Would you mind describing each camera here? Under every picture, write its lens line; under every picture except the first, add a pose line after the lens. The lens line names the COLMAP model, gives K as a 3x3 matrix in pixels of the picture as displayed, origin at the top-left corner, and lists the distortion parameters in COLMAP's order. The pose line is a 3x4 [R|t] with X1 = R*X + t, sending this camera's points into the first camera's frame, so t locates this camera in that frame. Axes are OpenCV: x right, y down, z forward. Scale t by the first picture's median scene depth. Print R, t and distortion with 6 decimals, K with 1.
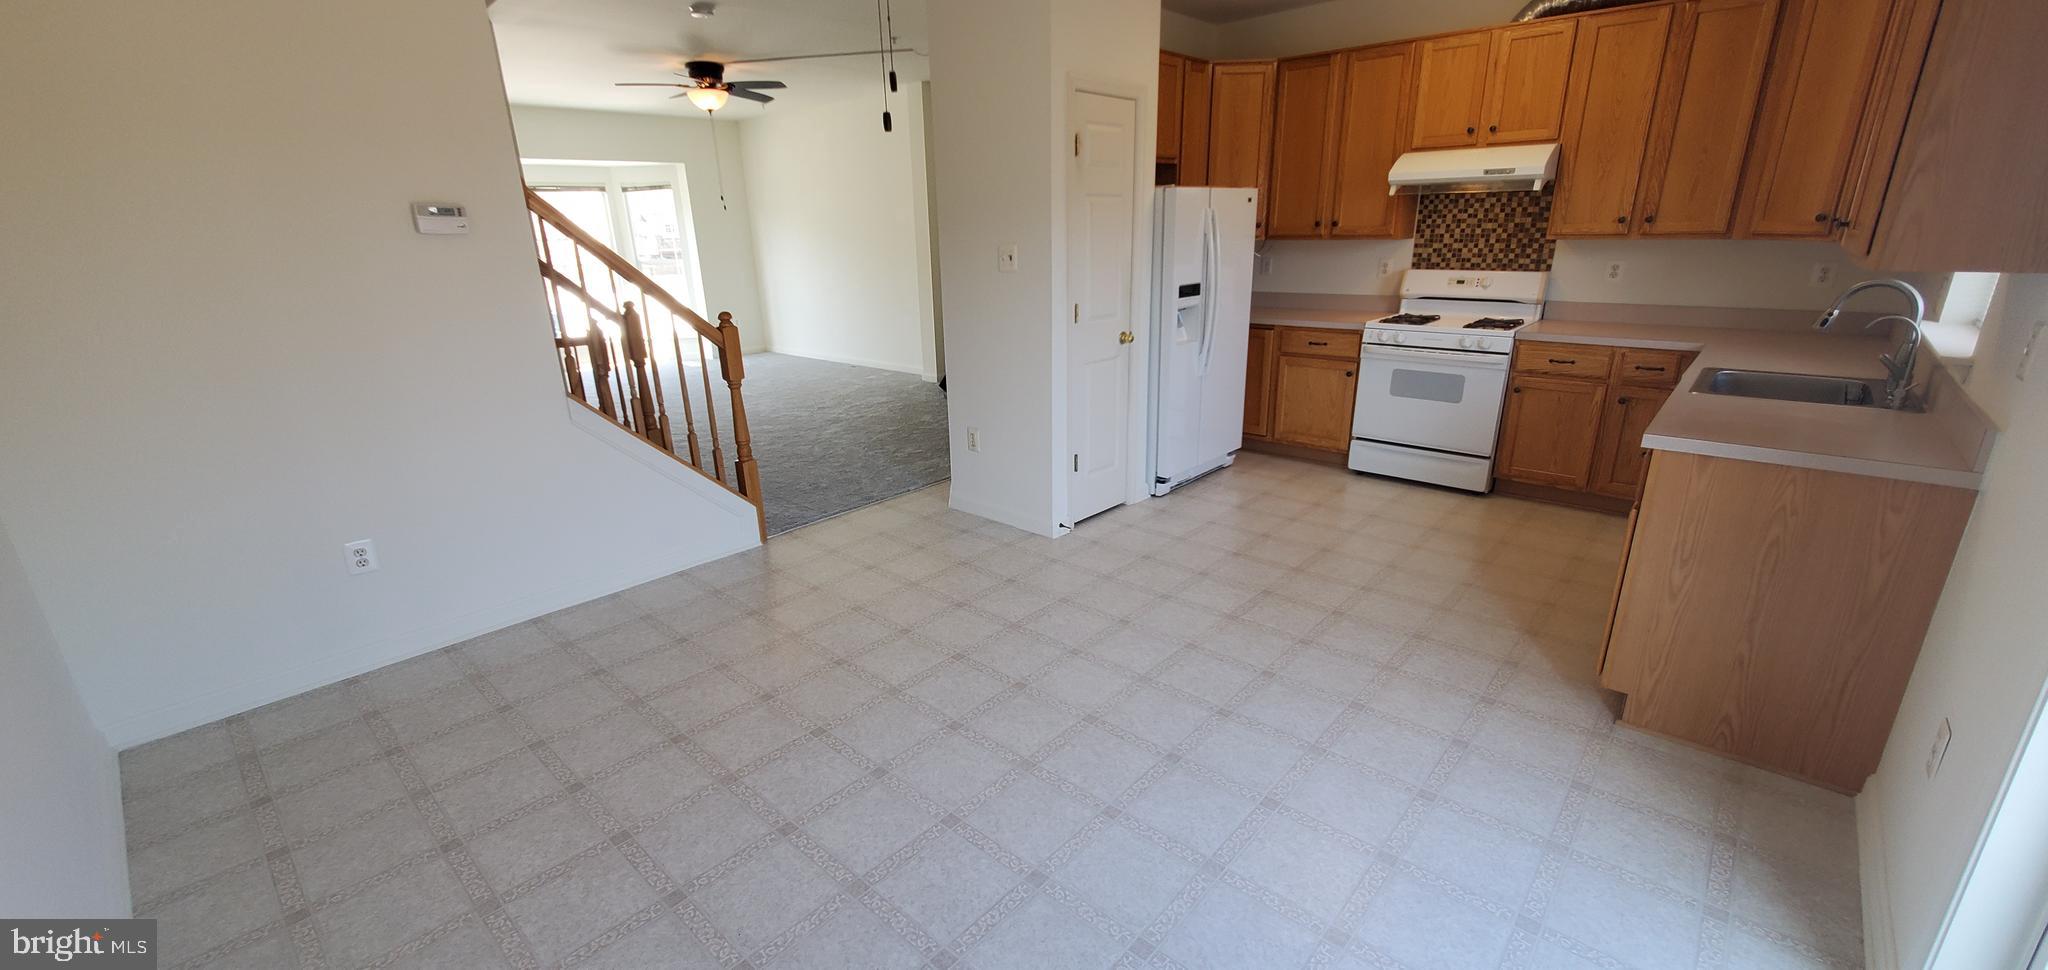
lens RADIAL K [[811.3, 0, 1023.6], [0, 811.3, 496.9], [0, 0, 1]] dist [0.001579, -0.000120]
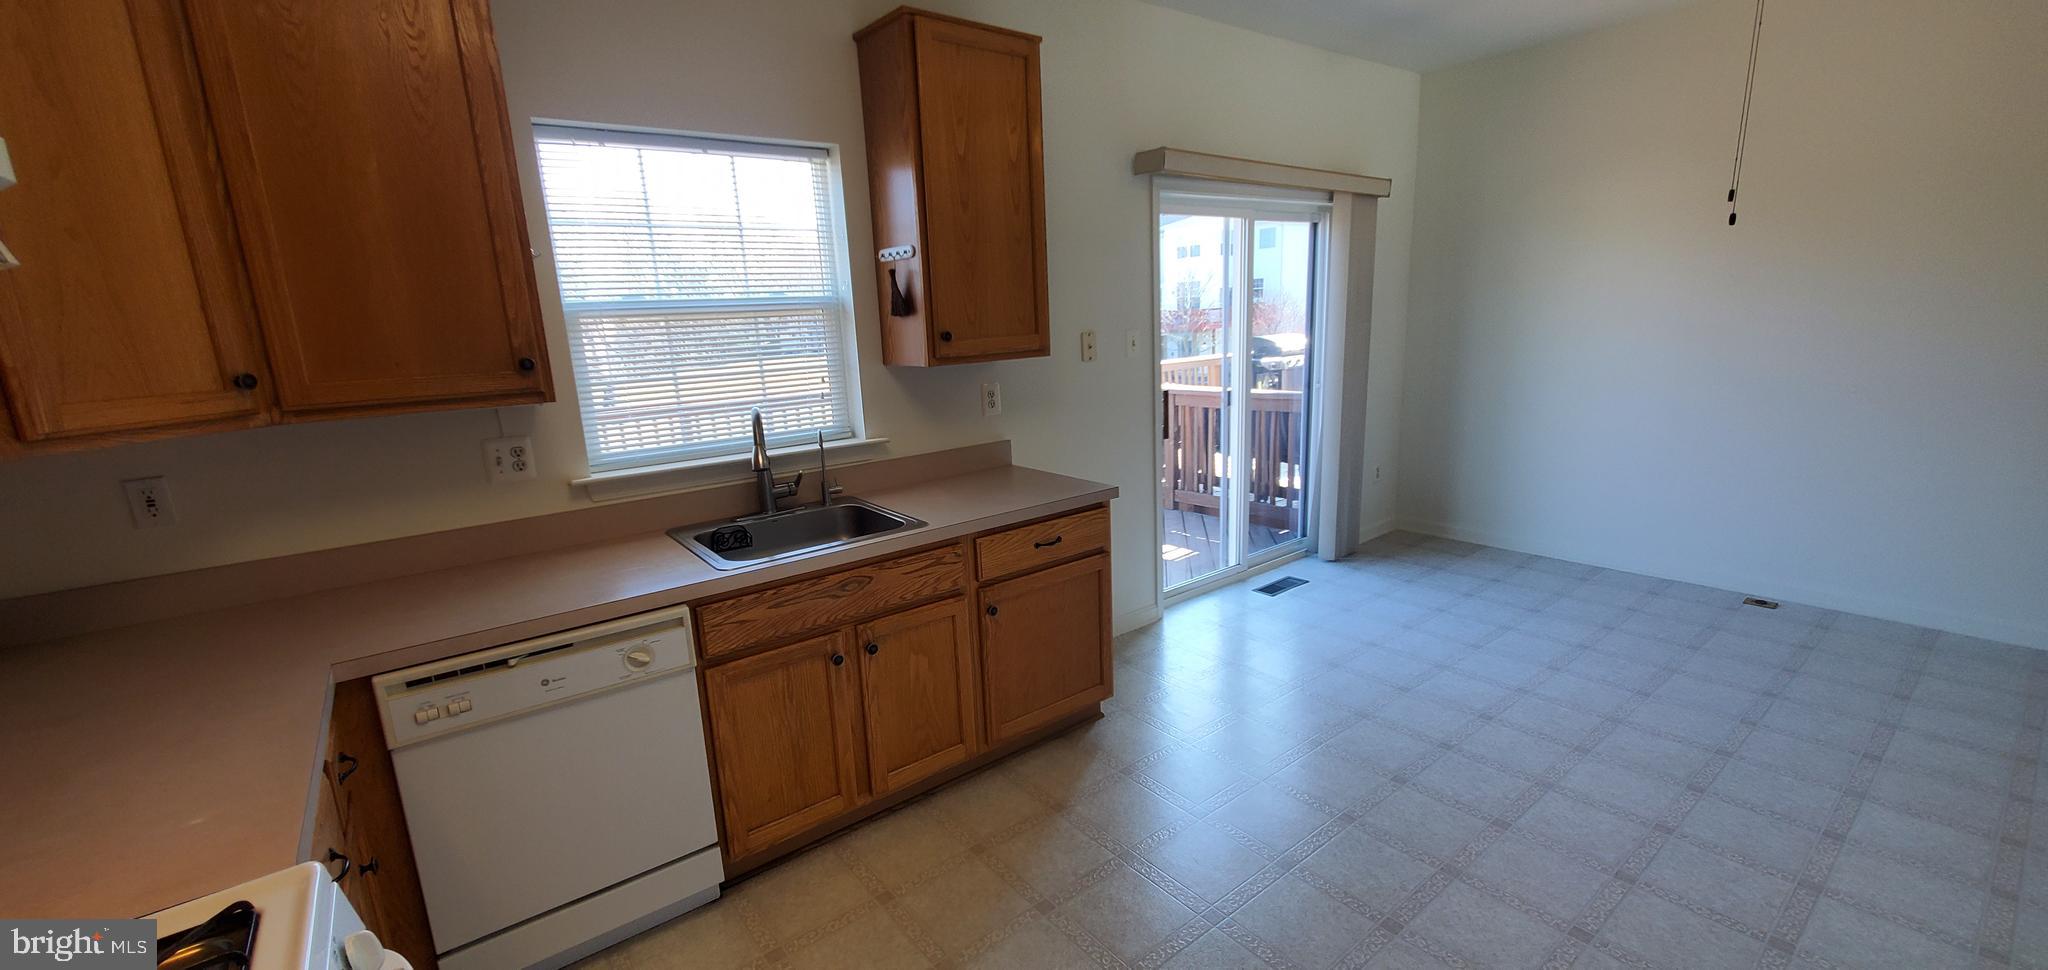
lens RADIAL K [[809.3, 0, 1022.9], [0, 809.3, 498.0], [0, 0, 1]] dist [-0.000179, -0.000185]
pose [[-0.981807, 0.025776, 0.188122, 0.329321], [0.120551, 0.850075, 0.512679, -0.351644], [-0.146703, 0.526030, -0.837718, 1.013602]]
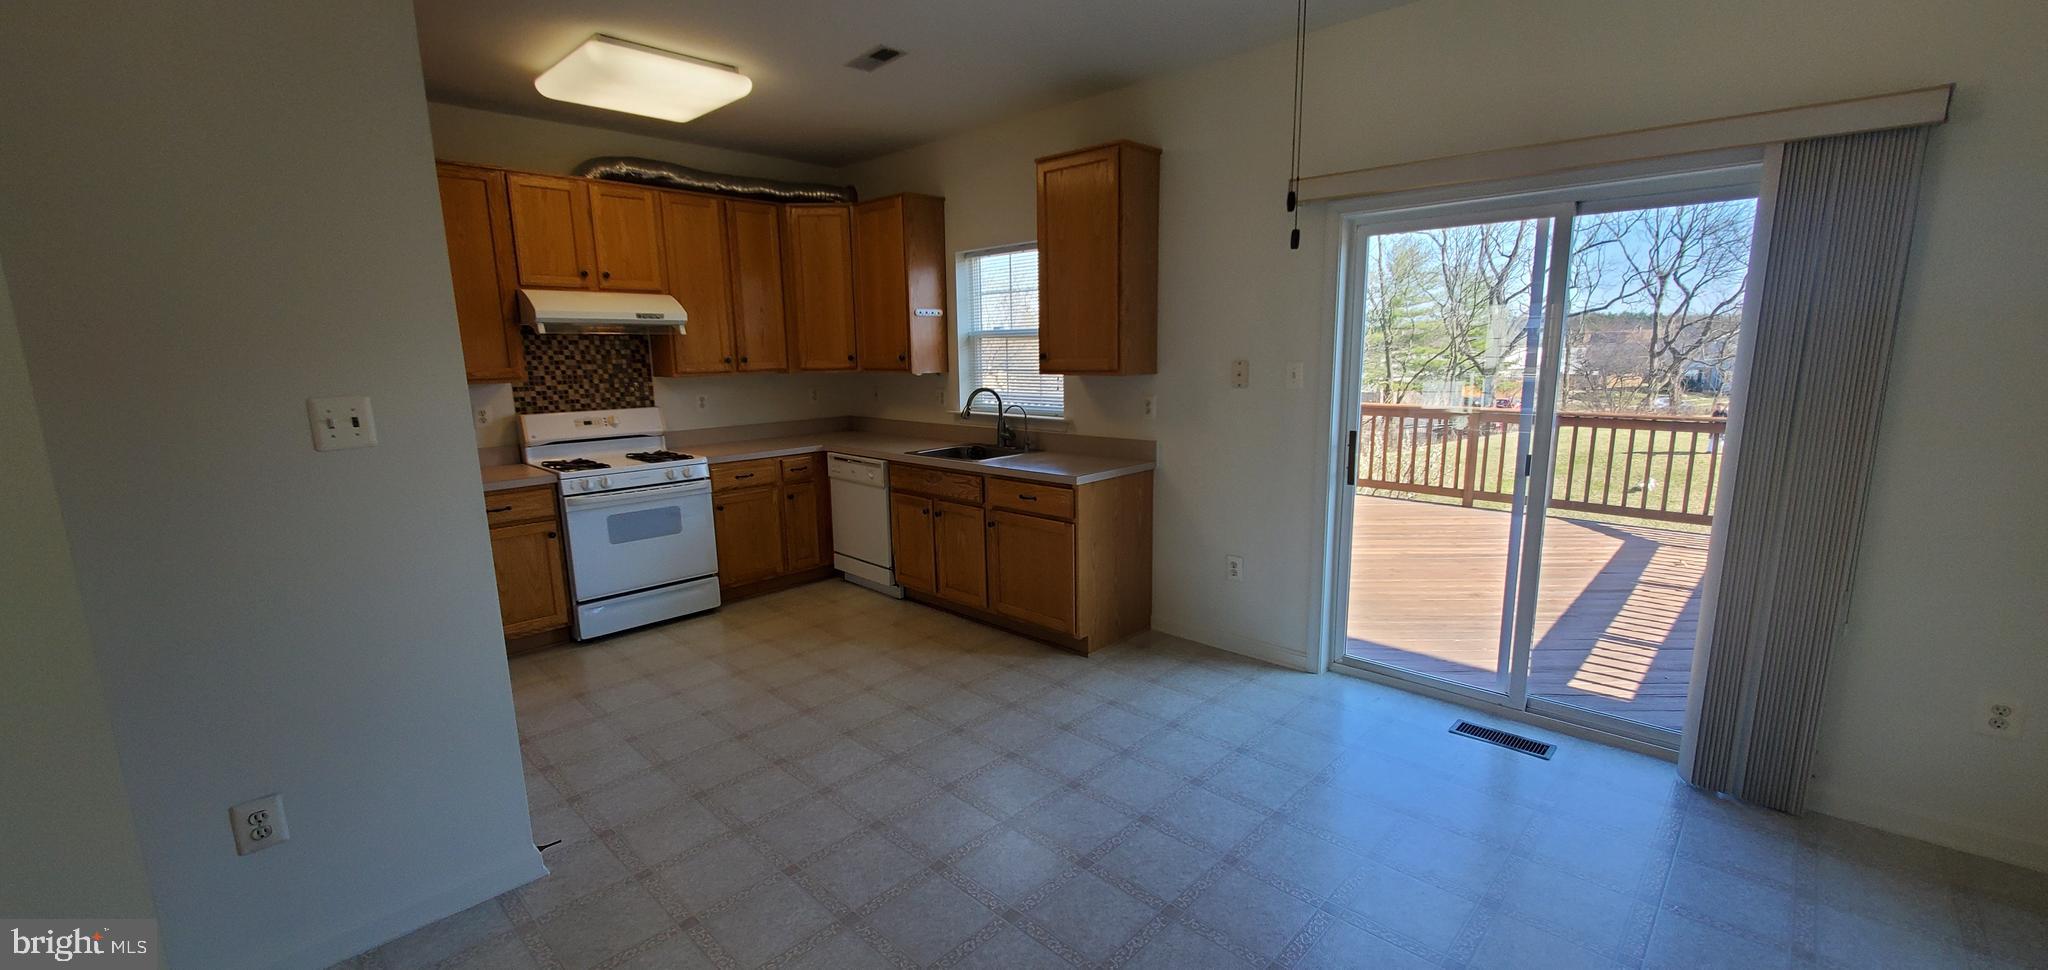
lens RADIAL K [[811.3, 0, 1023.6], [0, 811.3, 496.9], [0, 0, 1]] dist [0.001579, -0.000120]
pose [[0.035070, -0.160269, 0.986450, -0.428543], [0.333934, 0.932204, 0.139584, -0.149983], [-0.941944, 0.324514, 0.086211, 0.475124]]
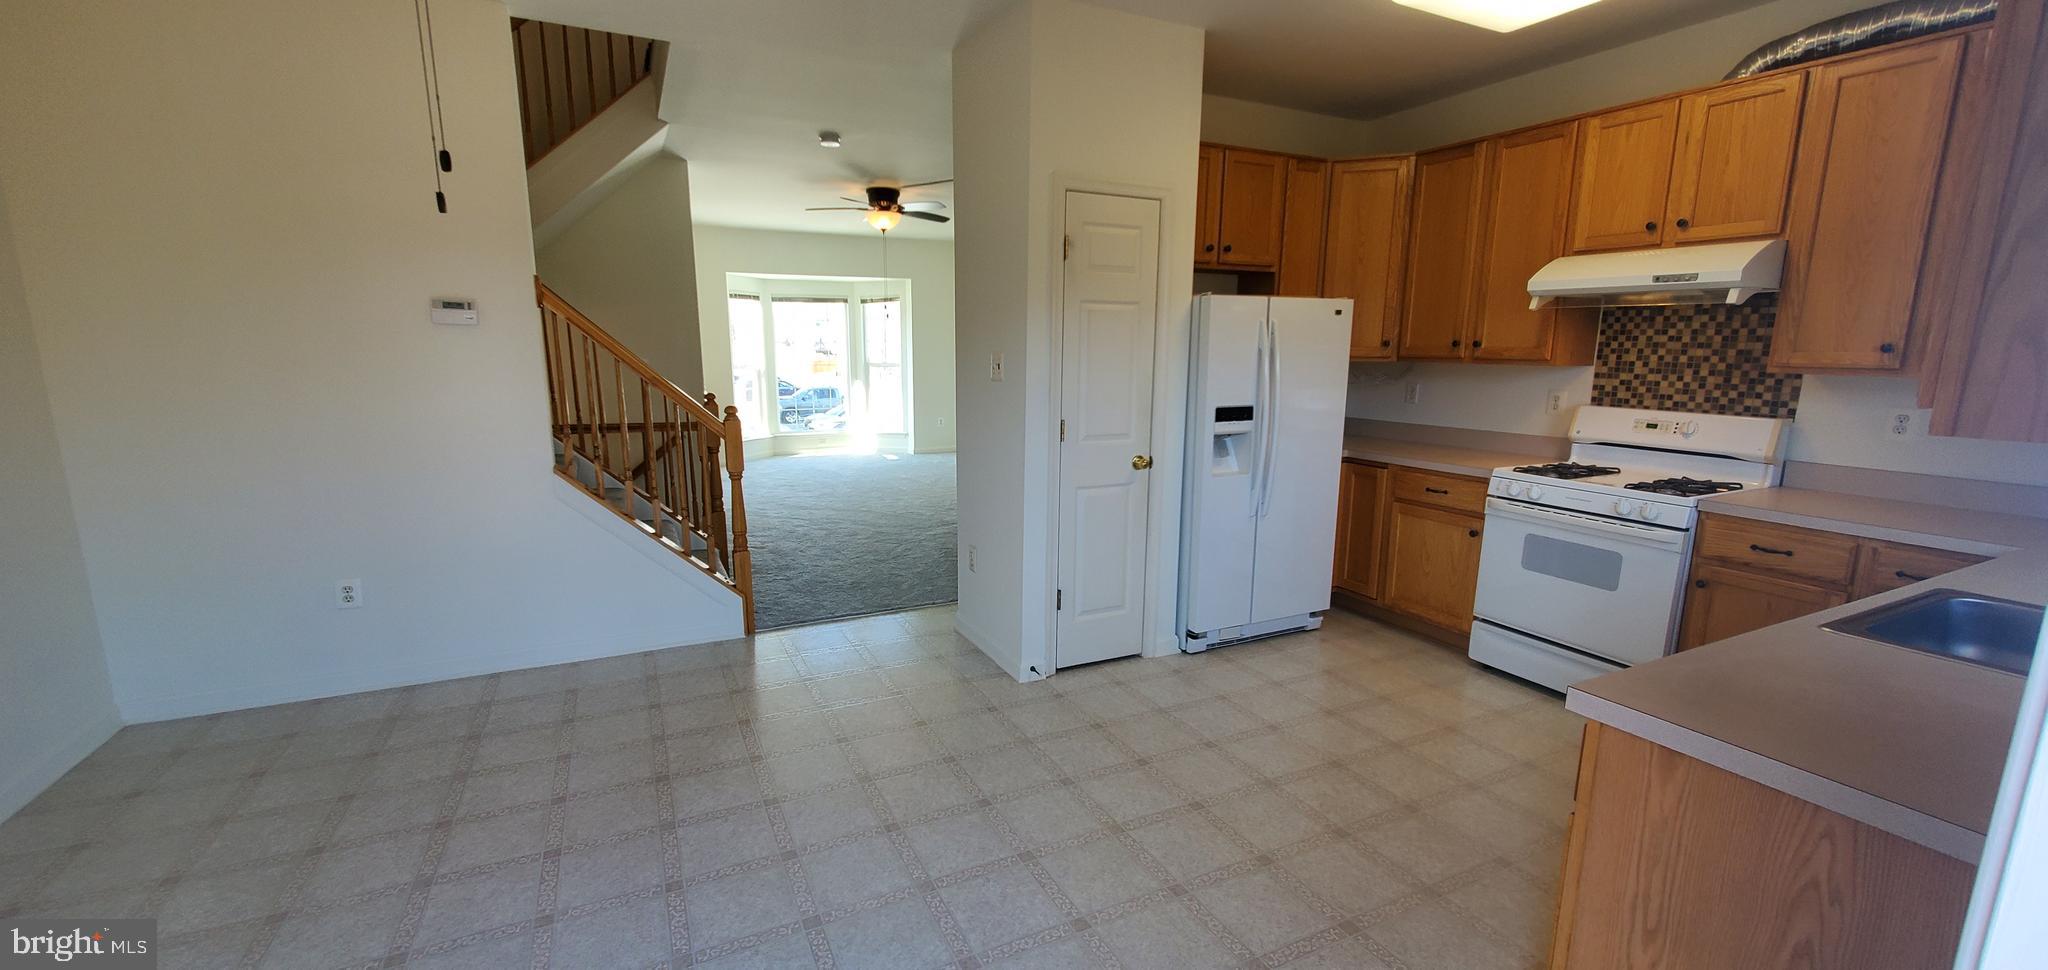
lens RADIAL K [[809.3, 0, 1022.9], [0, 809.3, 498.0], [0, 0, 1]] dist [-0.000179, -0.000185]
pose [[0.929890, 0.096017, -0.355084, 0.289503], [-0.142134, 0.984145, -0.106101, -0.045675], [0.339267, 0.149131, 0.928794, 0.150352]]
